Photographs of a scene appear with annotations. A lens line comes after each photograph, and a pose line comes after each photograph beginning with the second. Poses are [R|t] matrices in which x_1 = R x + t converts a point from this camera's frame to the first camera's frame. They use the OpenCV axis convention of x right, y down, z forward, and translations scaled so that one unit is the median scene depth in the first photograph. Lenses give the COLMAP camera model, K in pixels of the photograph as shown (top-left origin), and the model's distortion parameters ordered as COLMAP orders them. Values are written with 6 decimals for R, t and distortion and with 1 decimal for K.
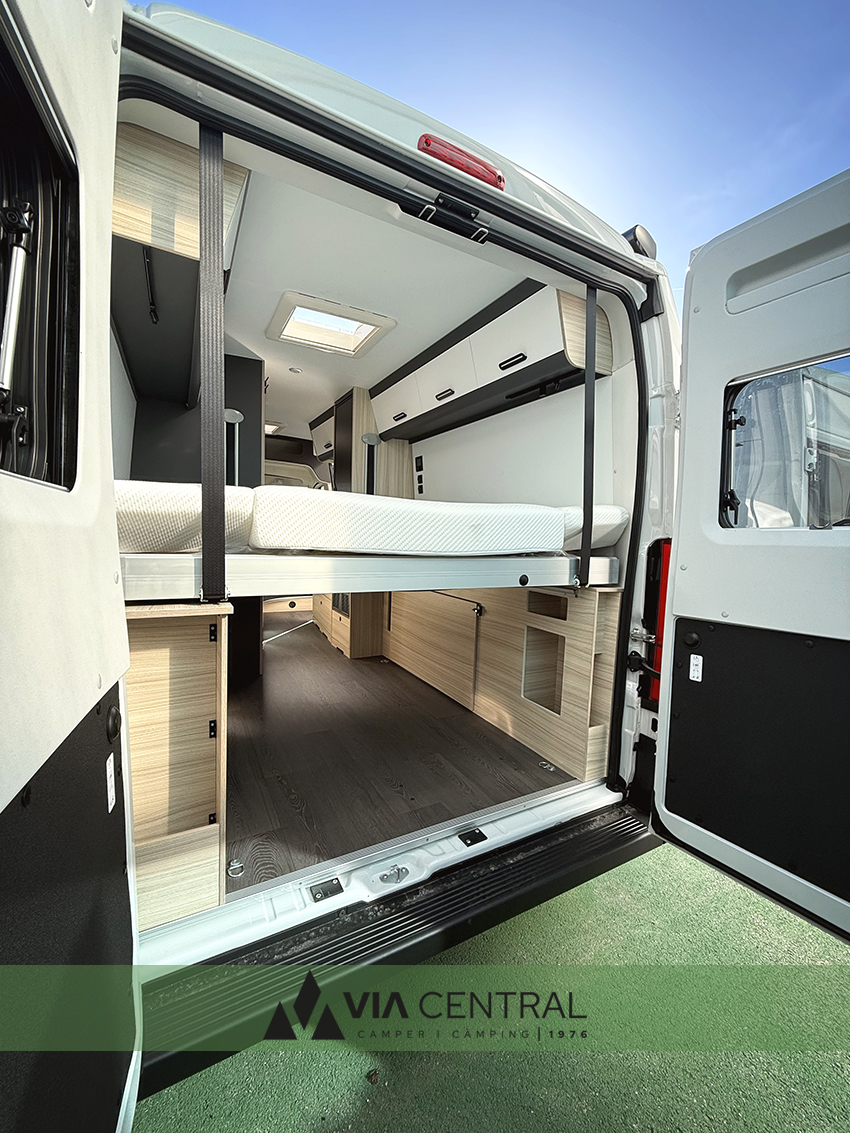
lens RADIAL K [[399.0, 0, 480.2], [0, 399.0, 533.3], [0, 0, 1]] dist [-0.000012, 0.000109]
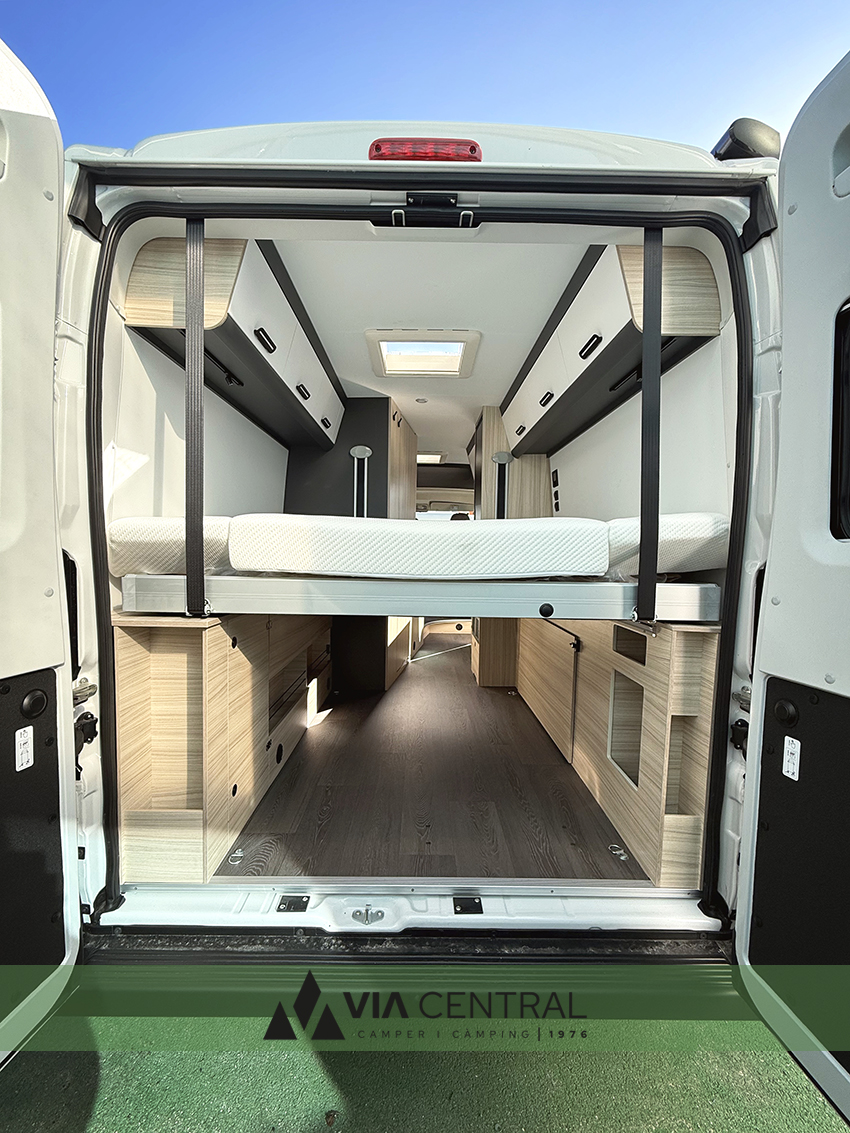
lens RADIAL K [[433.6, 0, 477.0], [0, 433.6, 546.6], [0, 0, 1]] dist [-0.000412, -0.000007]
pose [[0.895663, -0.023880, -0.444092, 0.329674], [0.014350, 0.999589, -0.024809, 0.005852], [0.444502, 0.015847, 0.895638, 0.117550]]
